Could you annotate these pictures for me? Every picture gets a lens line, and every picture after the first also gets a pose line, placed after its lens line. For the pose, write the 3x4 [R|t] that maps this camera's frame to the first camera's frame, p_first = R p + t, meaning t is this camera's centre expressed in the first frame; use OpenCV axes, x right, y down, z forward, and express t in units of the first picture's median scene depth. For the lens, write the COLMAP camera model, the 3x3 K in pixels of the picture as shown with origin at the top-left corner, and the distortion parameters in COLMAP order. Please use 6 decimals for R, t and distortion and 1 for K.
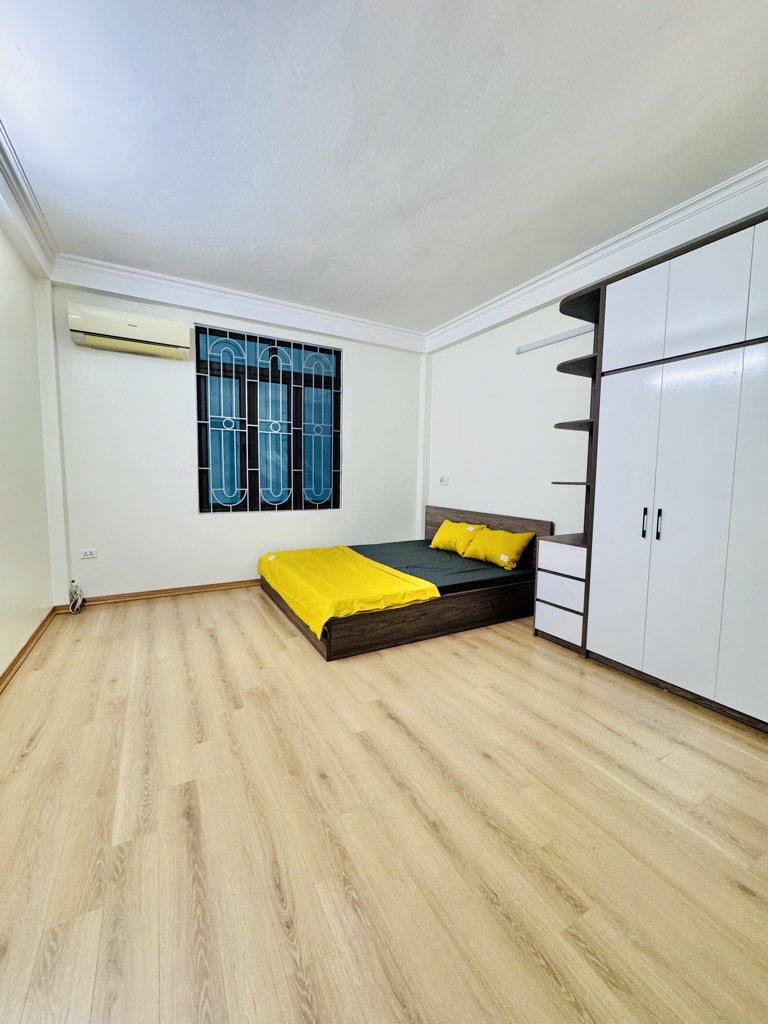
lens RADIAL K [[411.6, 0, 385.4], [0, 411.6, 516.1], [0, 0, 1]] dist [-0.004236, 0.000934]
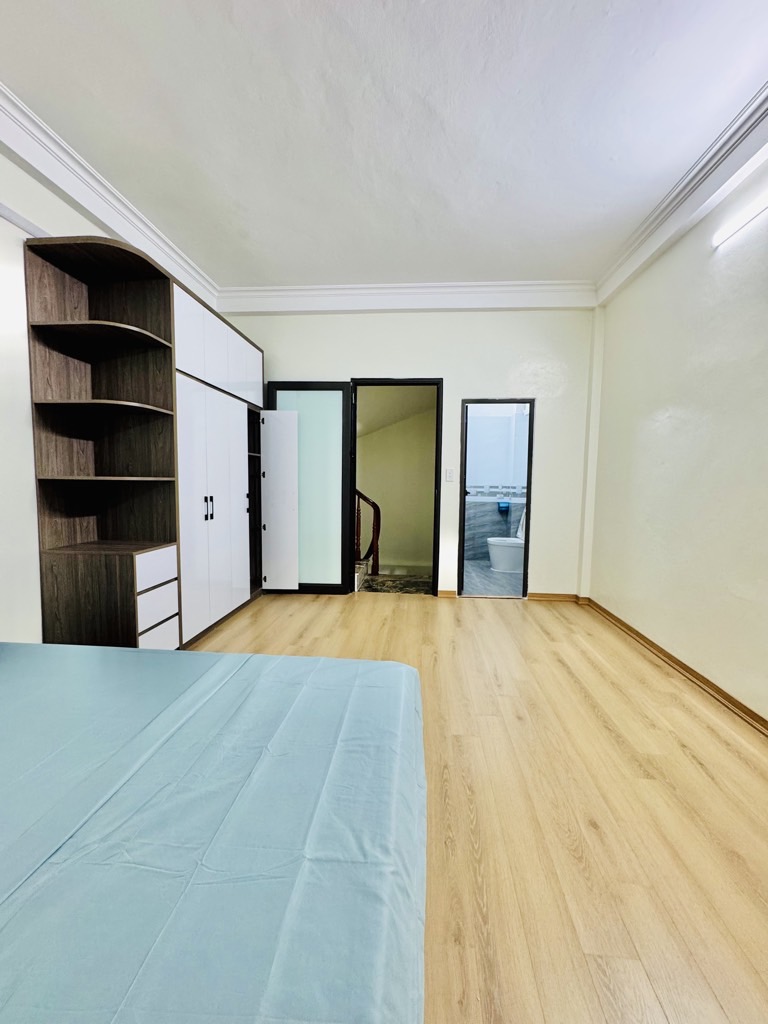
lens RADIAL K [[411.6, 0, 384.2], [0, 411.6, 516.1], [0, 0, 1]] dist [-0.004236, 0.000934]
pose [[-0.825447, -0.066148, 0.560591, -0.444919], [0.038337, 0.984248, 0.172587, -0.133654], [-0.563177, 0.163953, -0.809908, 1.462335]]
